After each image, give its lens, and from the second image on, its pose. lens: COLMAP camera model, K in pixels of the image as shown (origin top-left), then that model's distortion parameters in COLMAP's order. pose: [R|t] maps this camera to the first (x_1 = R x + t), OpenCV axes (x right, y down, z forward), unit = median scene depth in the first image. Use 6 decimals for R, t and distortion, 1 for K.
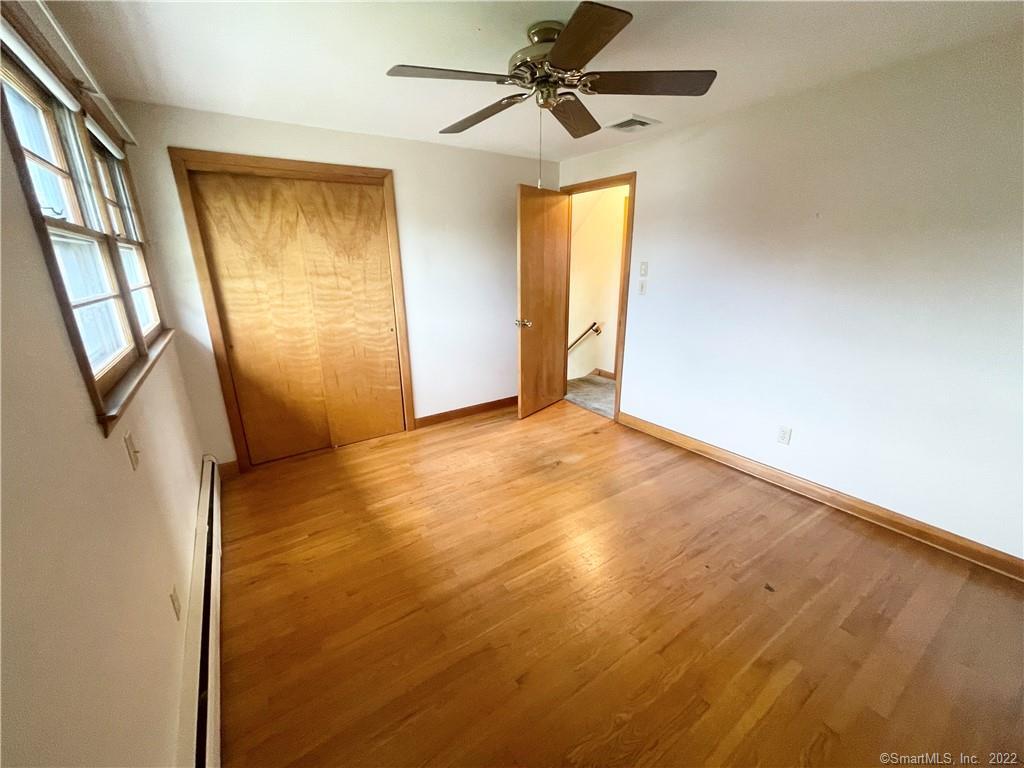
lens RADIAL K [[410.3, 0, 500.6], [0, 410.3, 382.3], [0, 0, 1]] dist [0.004199, 0.000750]
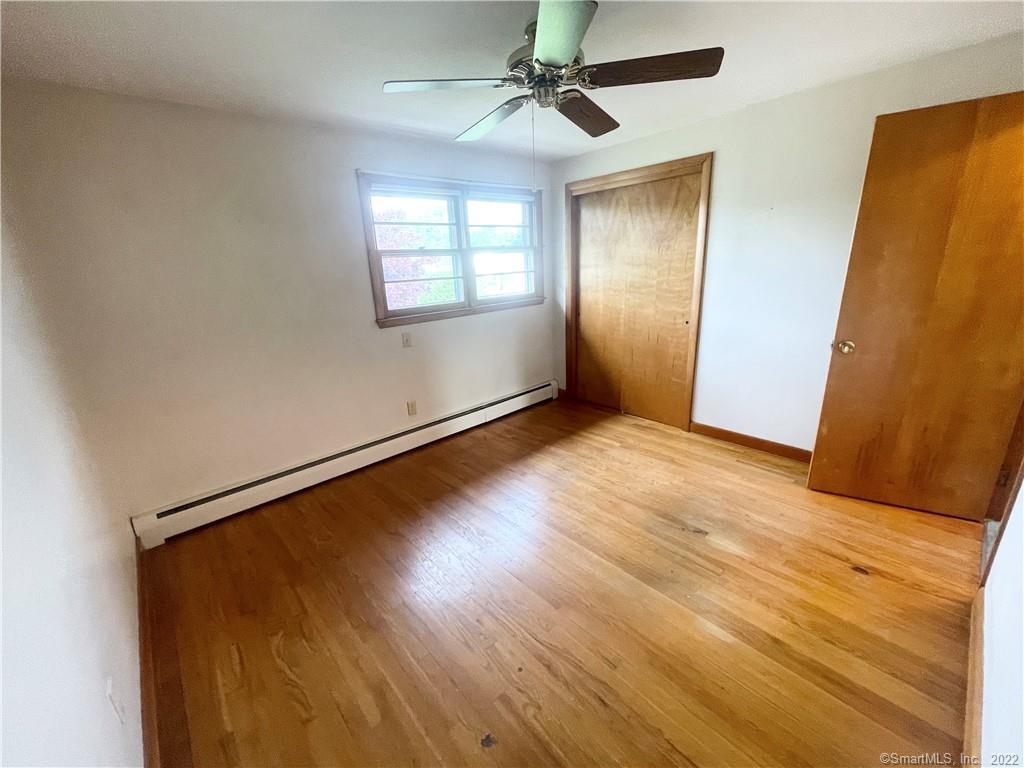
lens RADIAL K [[410.3, 0, 514.8], [0, 410.3, 380.8], [0, 0, 1]] dist [0.004199, 0.000750]
pose [[0.163765, 0.287399, -0.943707, 0.662050], [-0.237617, 0.939949, 0.245020, -0.148558], [0.957455, 0.184115, 0.222221, 0.447886]]
